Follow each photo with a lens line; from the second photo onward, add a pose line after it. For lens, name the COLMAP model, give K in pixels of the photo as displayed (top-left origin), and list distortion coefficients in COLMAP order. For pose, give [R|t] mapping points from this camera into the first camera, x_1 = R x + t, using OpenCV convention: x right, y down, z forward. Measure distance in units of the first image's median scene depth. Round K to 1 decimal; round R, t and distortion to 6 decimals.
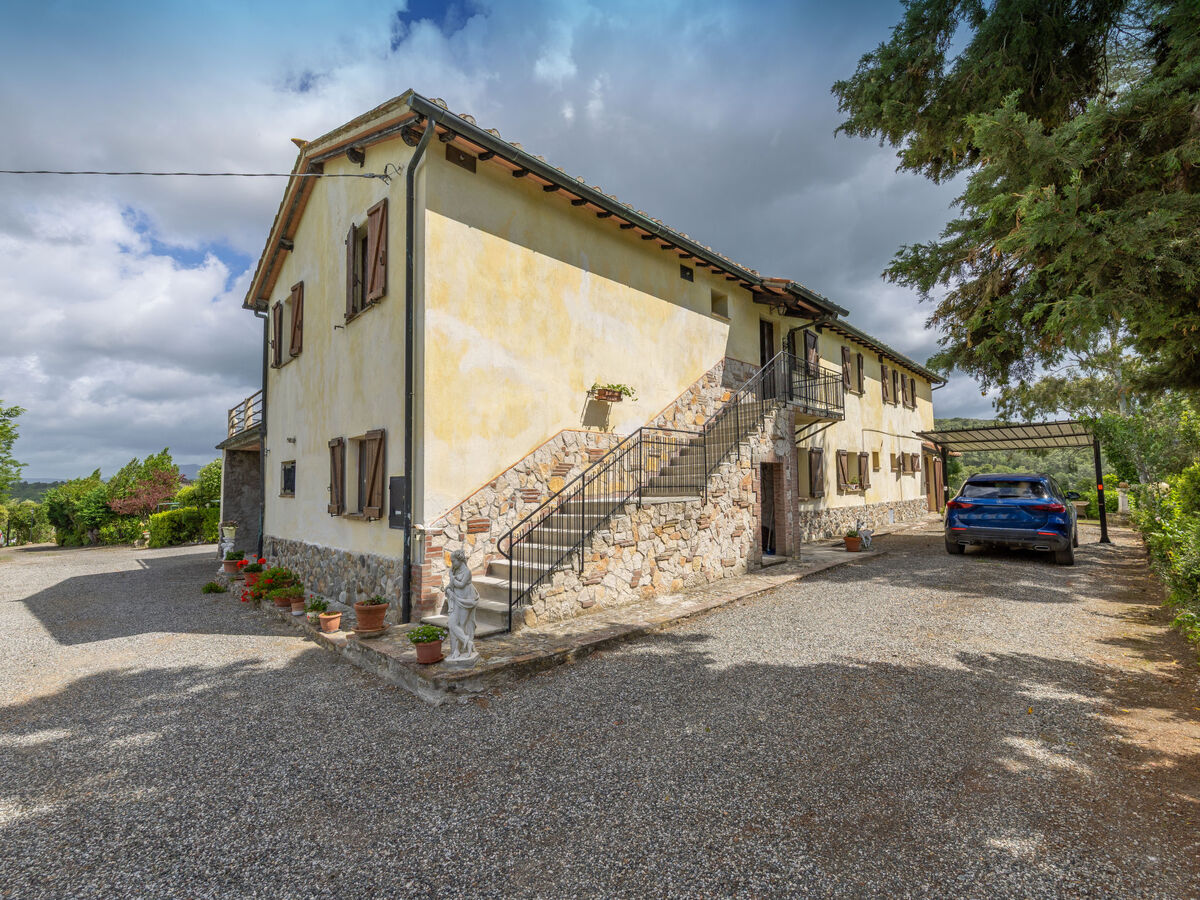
lens RADIAL K [[525.9, 0, 600.0], [0, 525.9, 450.0], [0, 0, 1]] dist [0.001888, 0.000202]
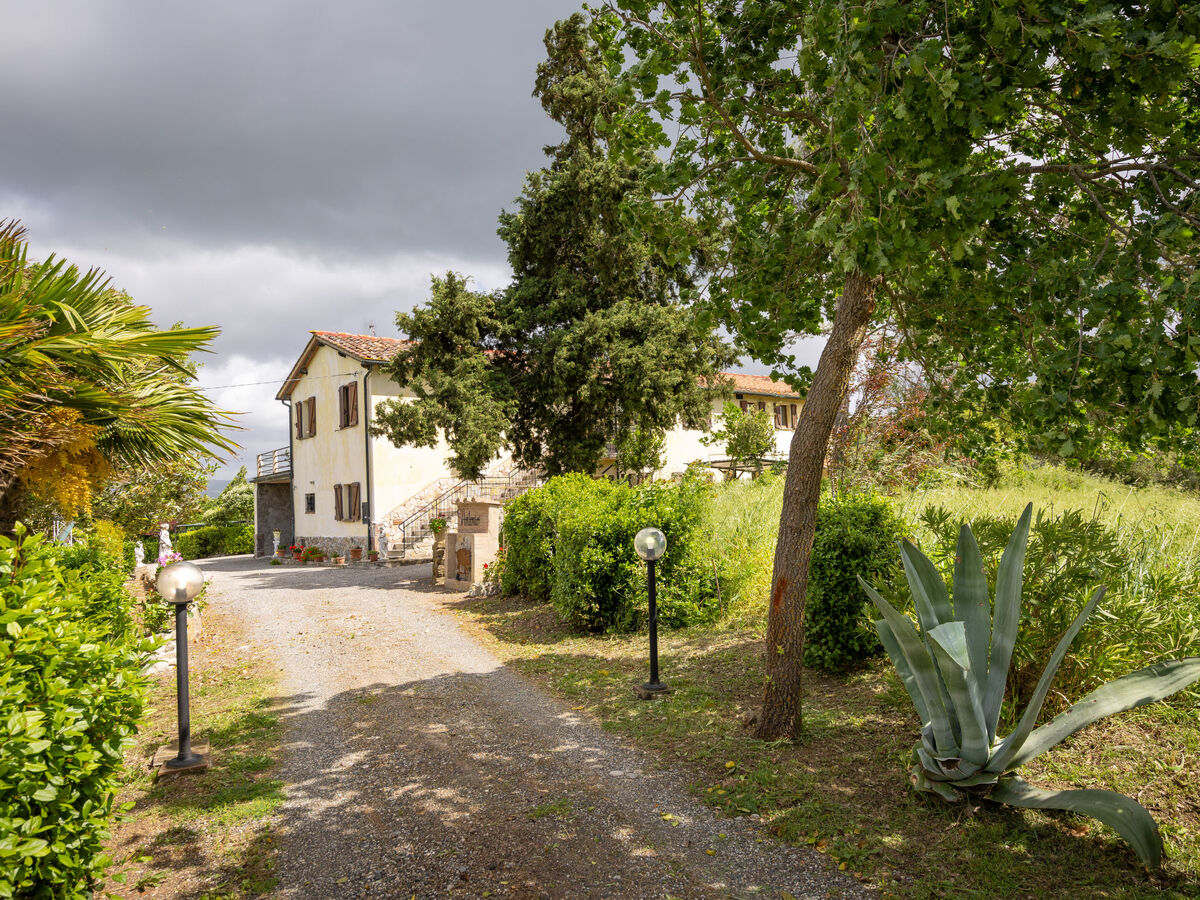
lens RADIAL K [[673.0, 0, 598.9], [0, 673.0, 463.9], [0, 0, 1]] dist [-0.001859, -0.000440]
pose [[0.997400, -0.030218, -0.065429, 0.751373], [0.031523, 0.999322, 0.018998, -0.127357], [0.064811, -0.021011, 0.997676, -1.687013]]
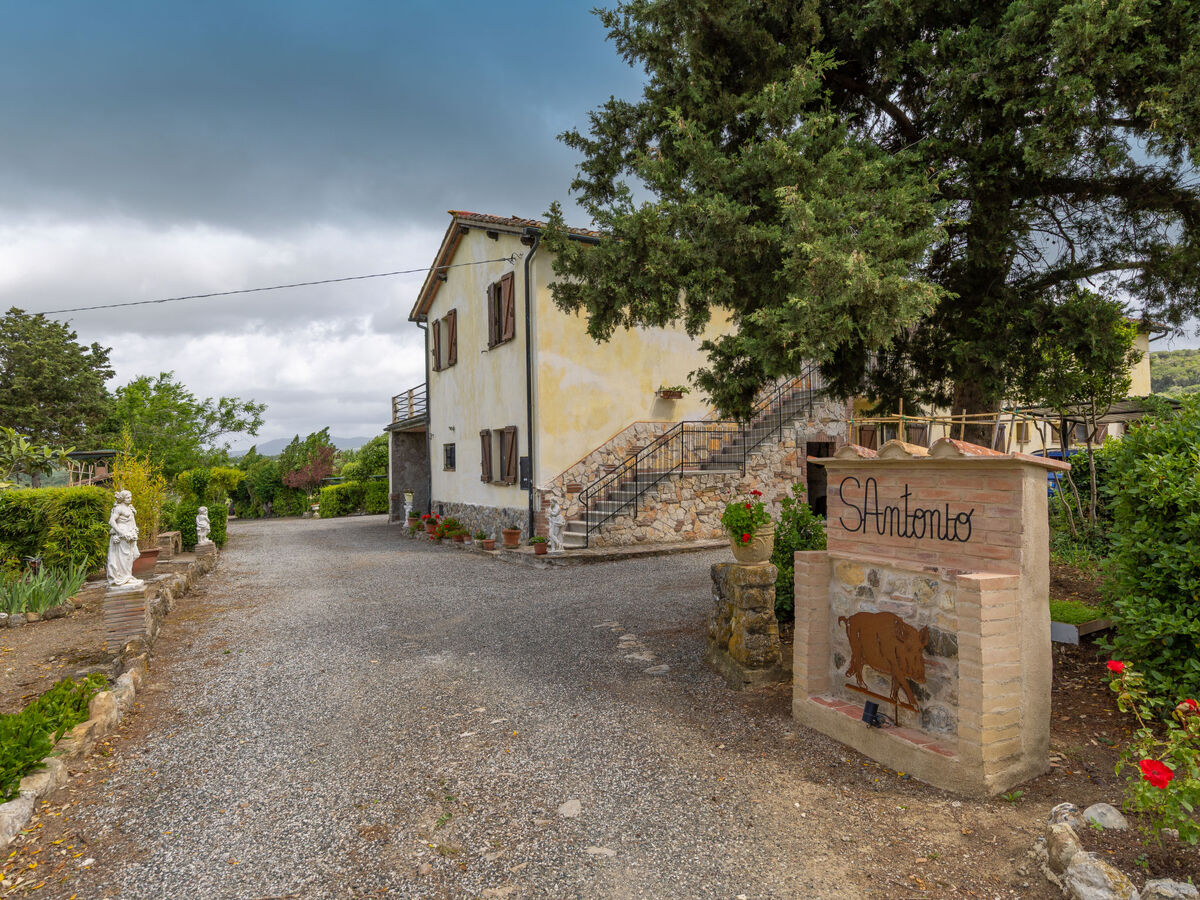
lens RADIAL K [[677.6, 0, 600.0], [0, 677.6, 450.0], [0, 0, 1]] dist [-0.000676, -0.000029]
pose [[0.964296, -0.007567, -0.264718, 0.308853], [0.021571, 0.998514, 0.050035, -0.055317], [0.263947, -0.053959, 0.963027, -0.744087]]
